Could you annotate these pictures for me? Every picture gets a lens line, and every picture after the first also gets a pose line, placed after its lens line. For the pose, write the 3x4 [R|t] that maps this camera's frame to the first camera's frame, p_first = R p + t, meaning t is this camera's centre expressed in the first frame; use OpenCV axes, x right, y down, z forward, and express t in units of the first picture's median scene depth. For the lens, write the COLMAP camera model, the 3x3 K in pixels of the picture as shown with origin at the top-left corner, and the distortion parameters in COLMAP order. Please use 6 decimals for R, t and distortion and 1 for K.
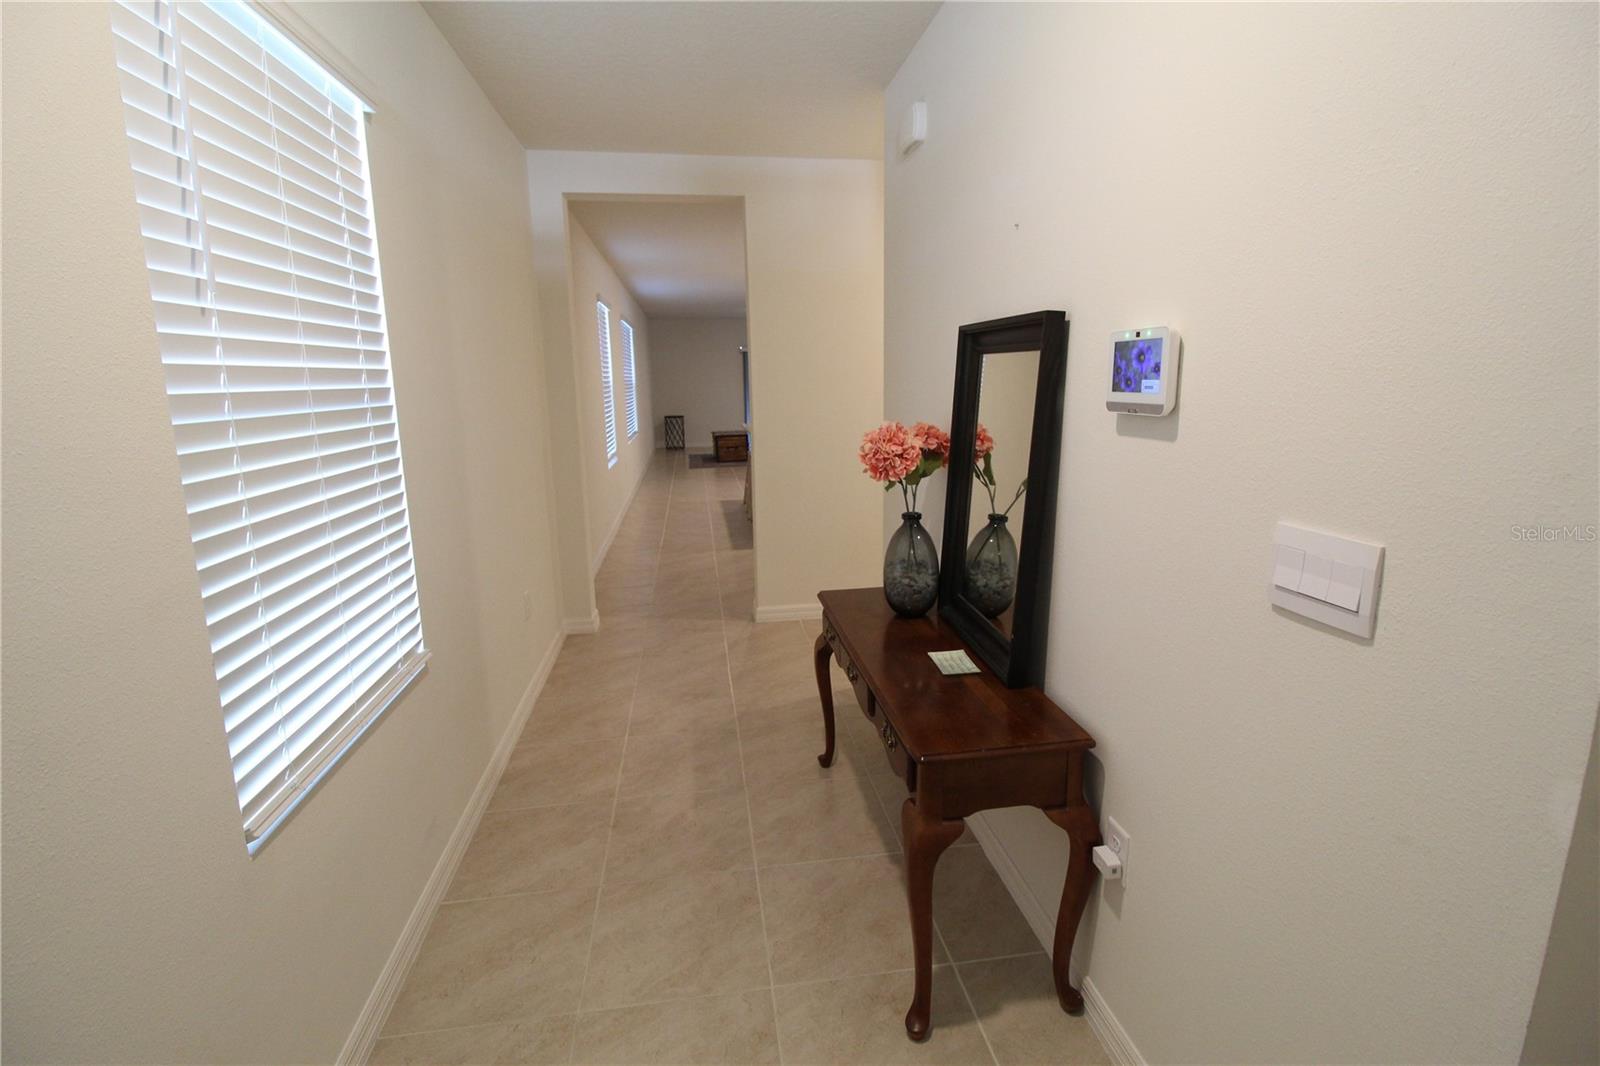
lens RADIAL K [[748.0, 0, 803.9], [0, 748.0, 522.5], [0, 0, 1]] dist [-0.000518, -0.011878]
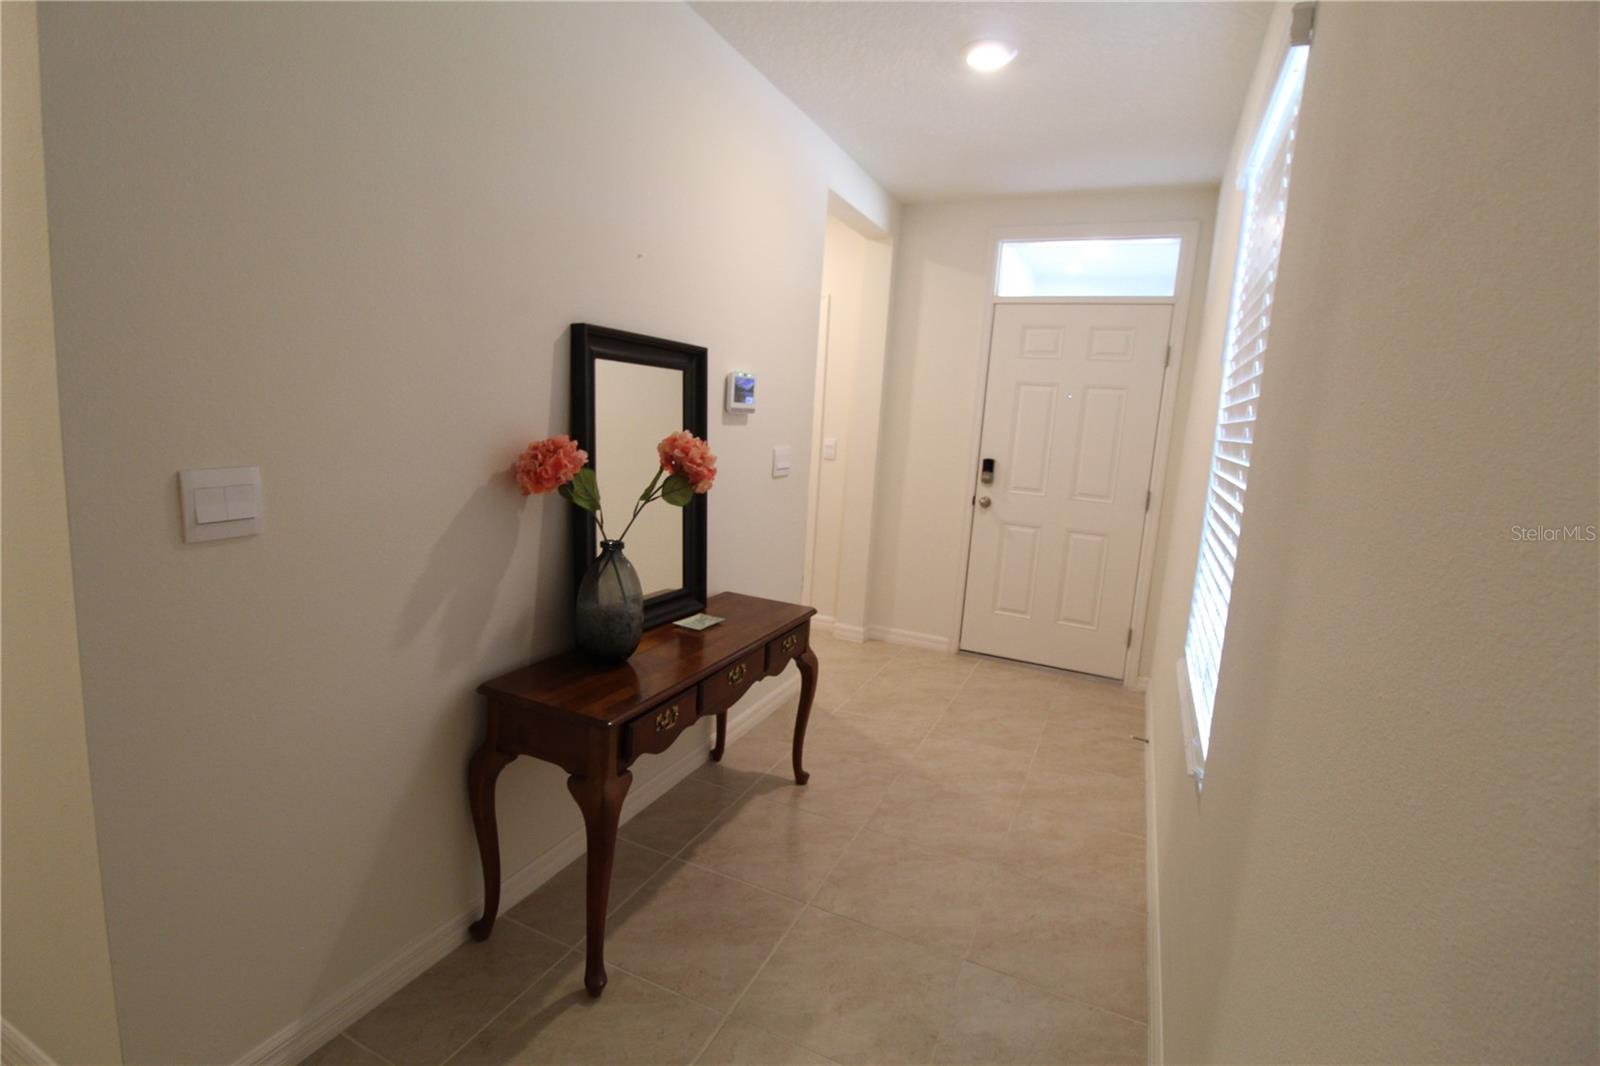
lens RADIAL K [[748.0, 0, 803.9], [0, 748.0, 522.5], [0, 0, 1]] dist [-0.000518, -0.011878]
pose [[-0.841564, -0.125573, 0.525358, -0.591200], [0.048277, 0.951225, 0.304698, -0.347943], [-0.537995, 0.281785, -0.794454, 1.914996]]
